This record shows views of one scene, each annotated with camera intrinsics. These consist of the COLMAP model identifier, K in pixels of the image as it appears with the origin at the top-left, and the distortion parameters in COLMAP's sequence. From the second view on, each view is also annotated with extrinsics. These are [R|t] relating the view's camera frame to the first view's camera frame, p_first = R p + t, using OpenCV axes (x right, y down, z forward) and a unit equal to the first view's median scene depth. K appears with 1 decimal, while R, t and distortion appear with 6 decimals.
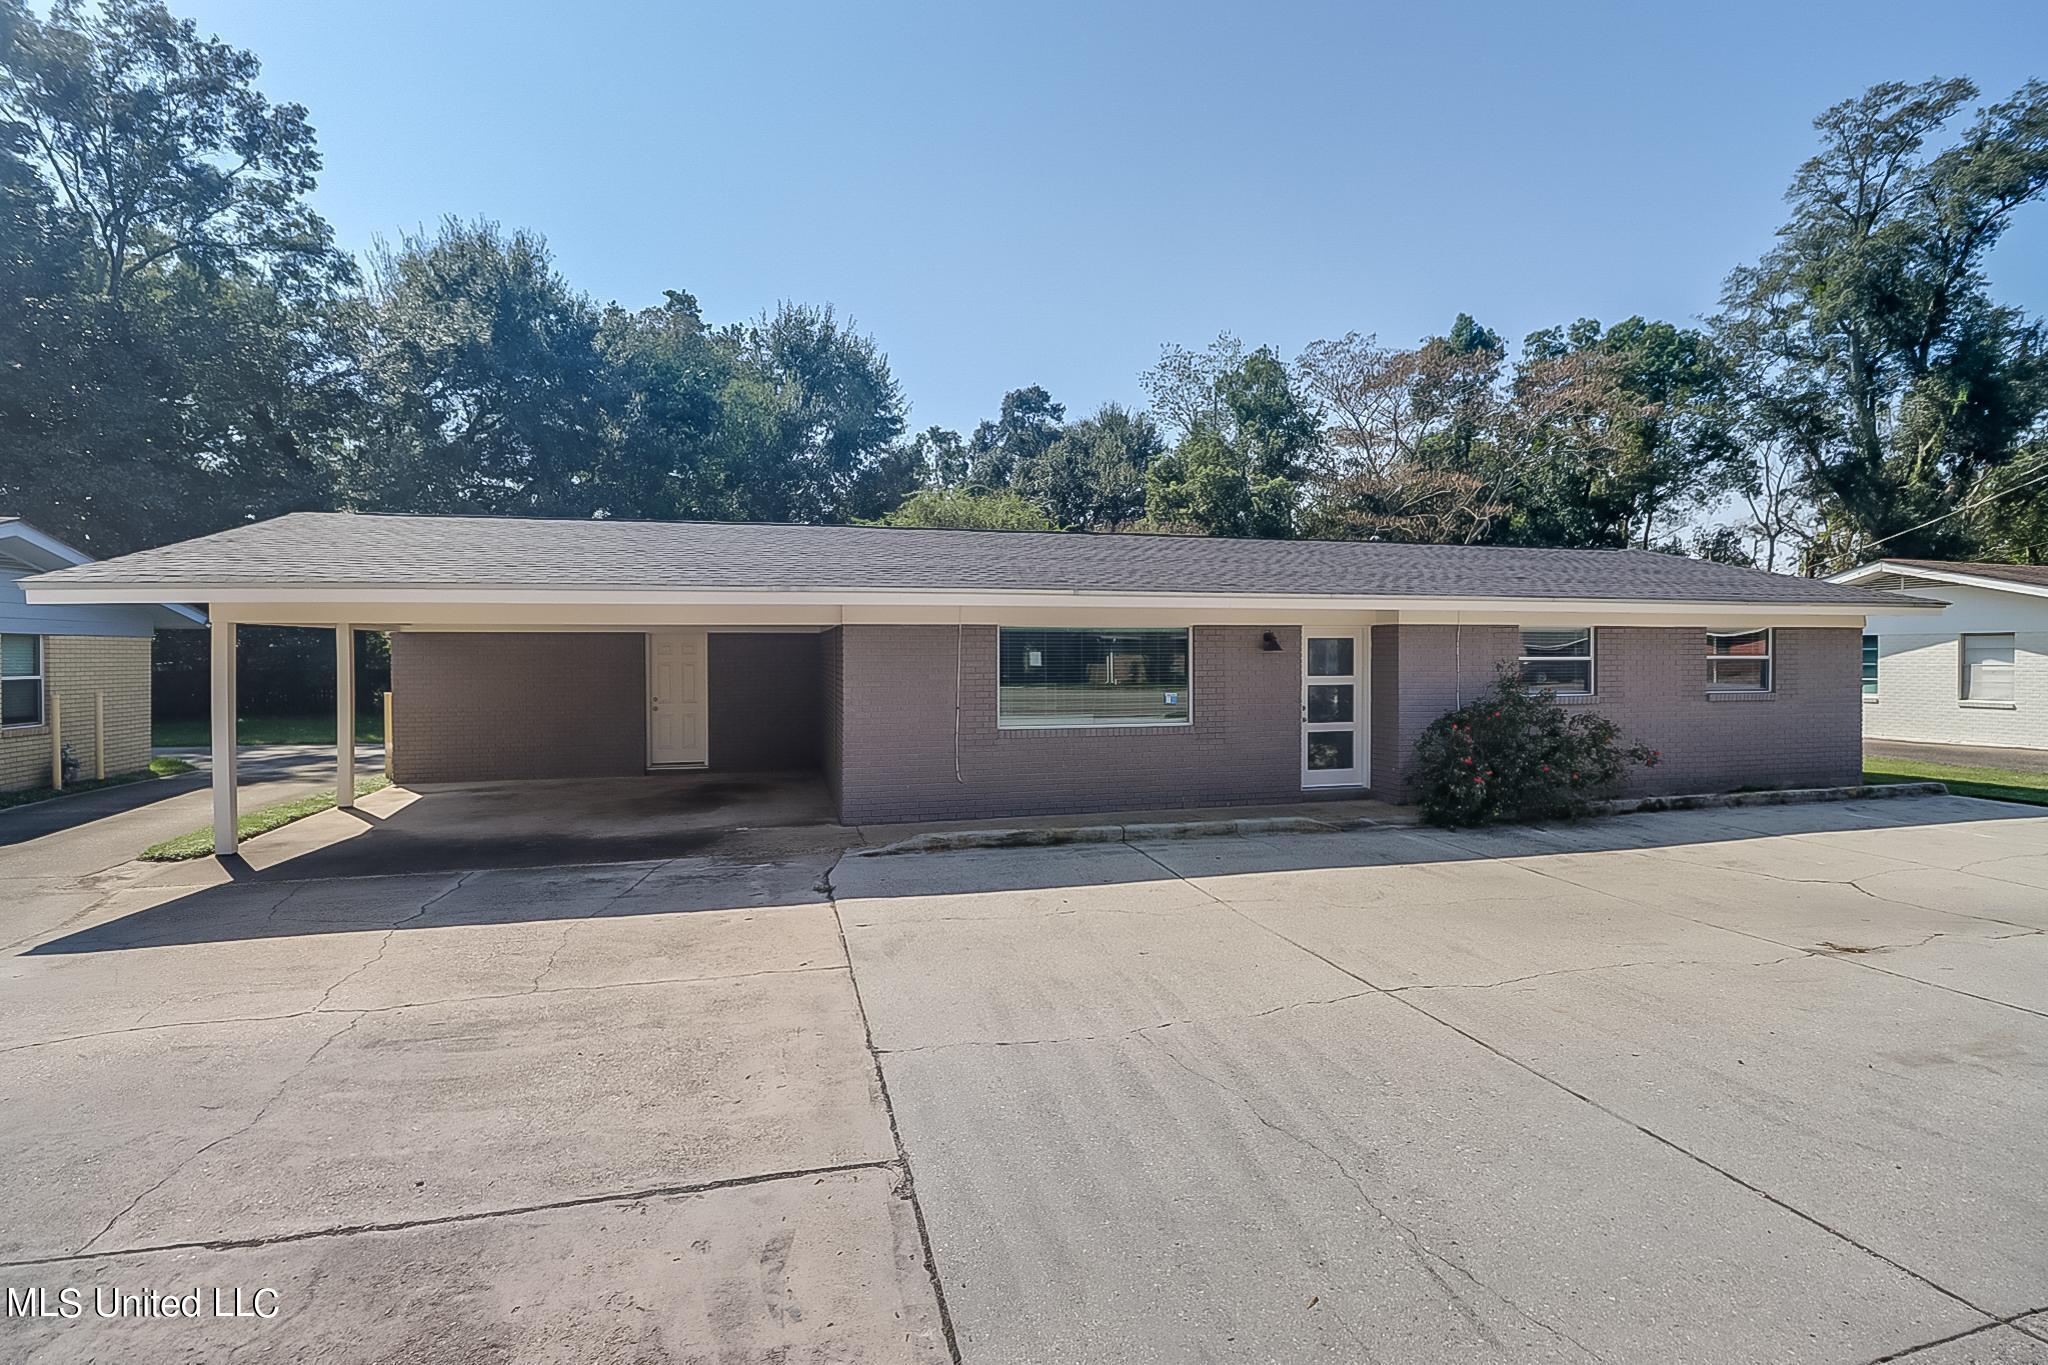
lens RADIAL K [[955.8, 0, 1034.7], [0, 955.8, 669.6], [0, 0, 1]] dist [-0.000677, -0.012572]
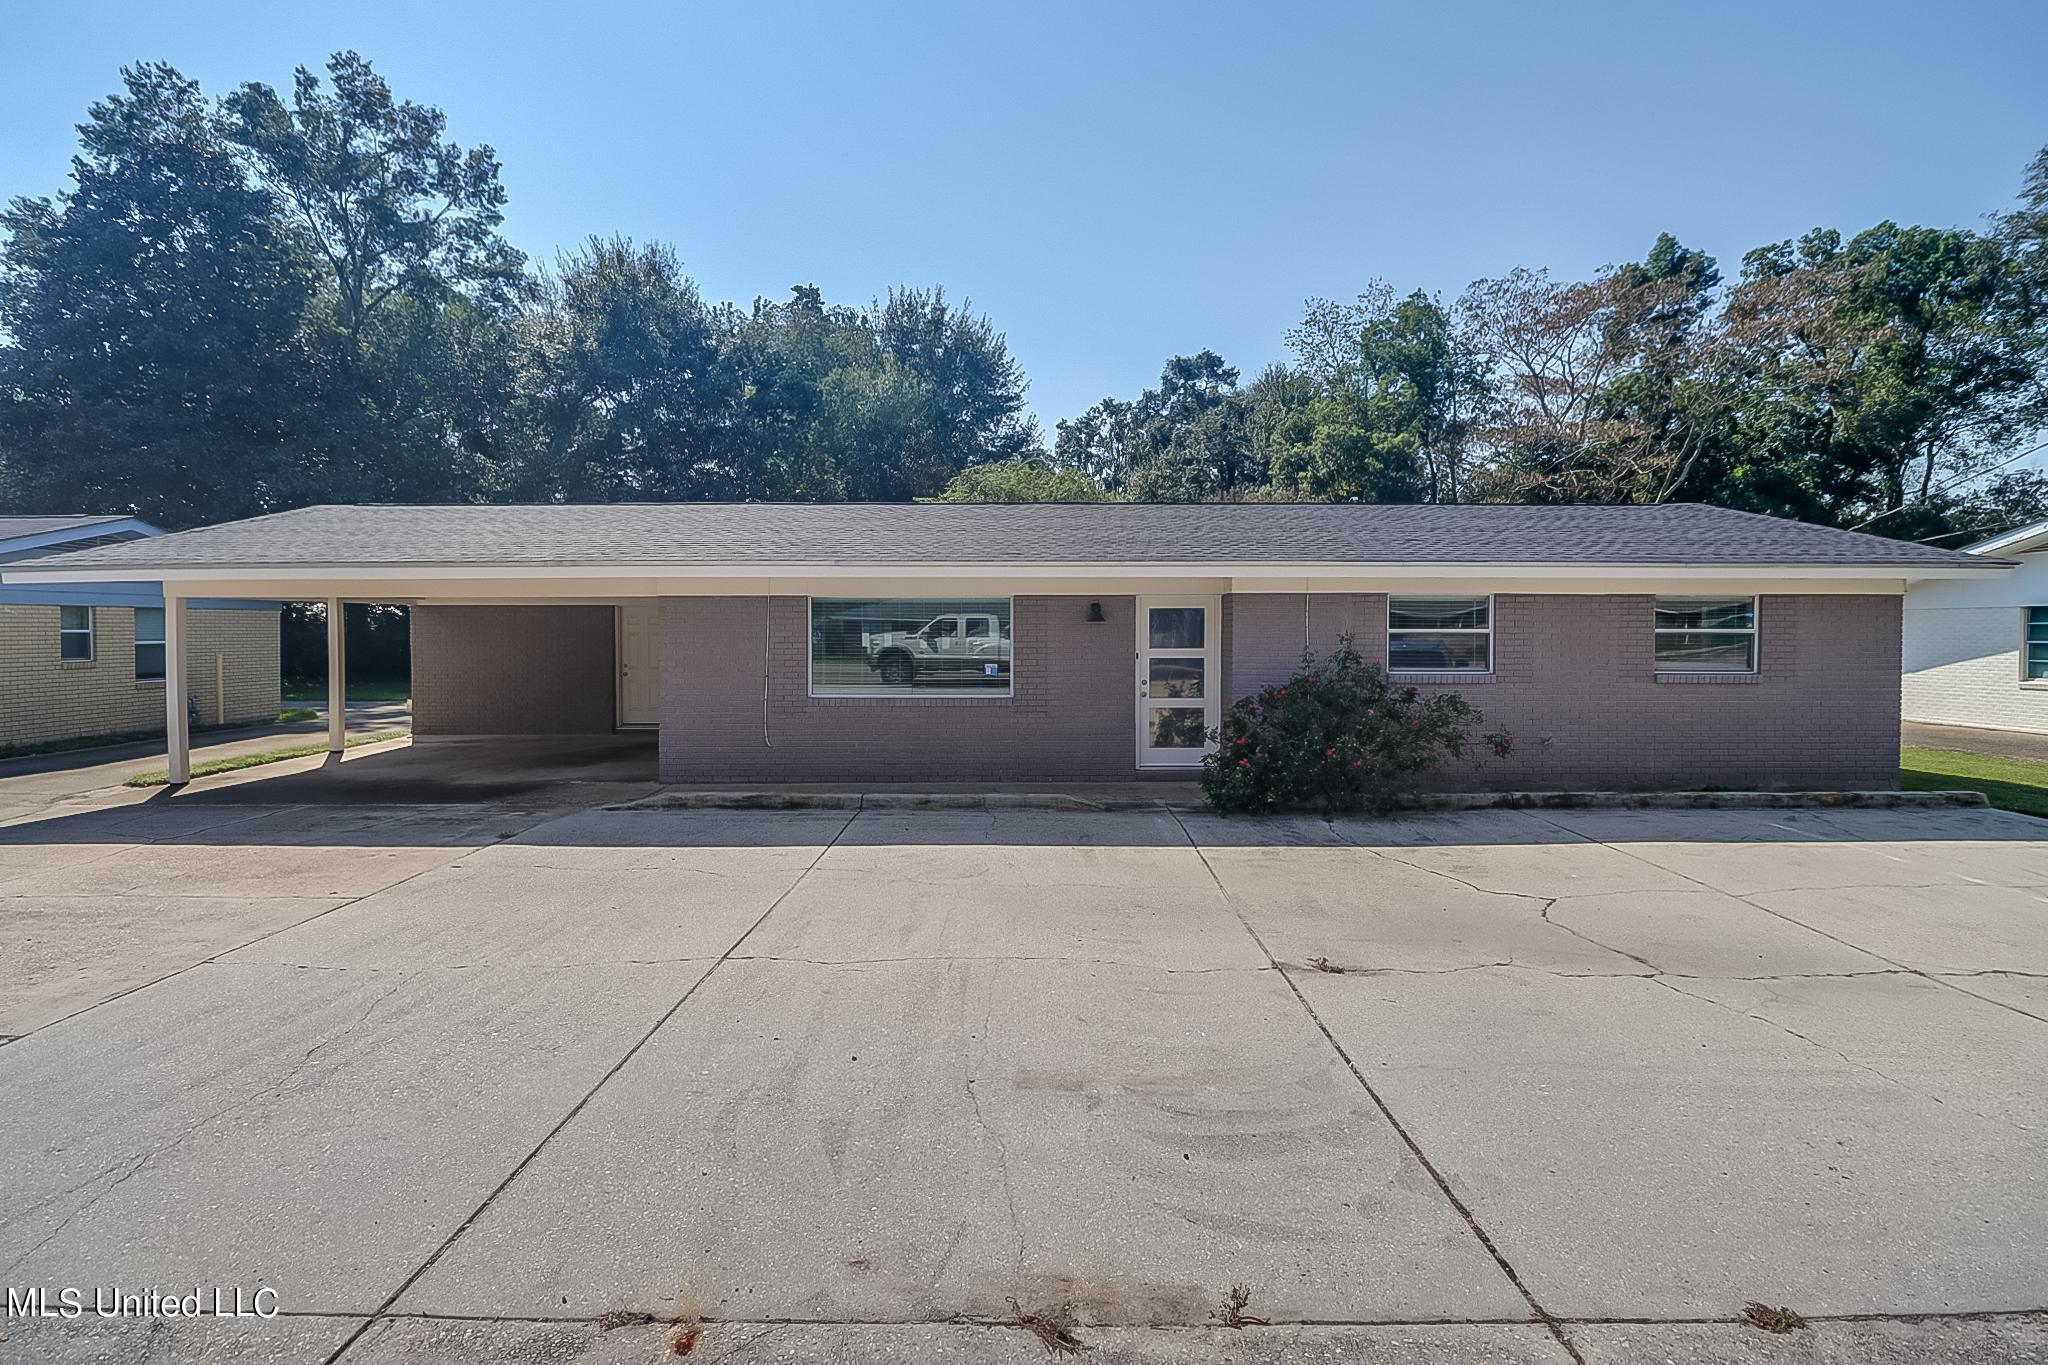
lens RADIAL K [[957.4, 0, 1002.3], [0, 957.4, 653.5], [0, 0, 1]] dist [0.016118, -0.026909]
pose [[0.969023, 0.009150, -0.246802, 0.121944], [-0.006628, 0.999917, 0.011045, 0.000750], [0.246883, -0.009067, 0.969003, 0.014391]]
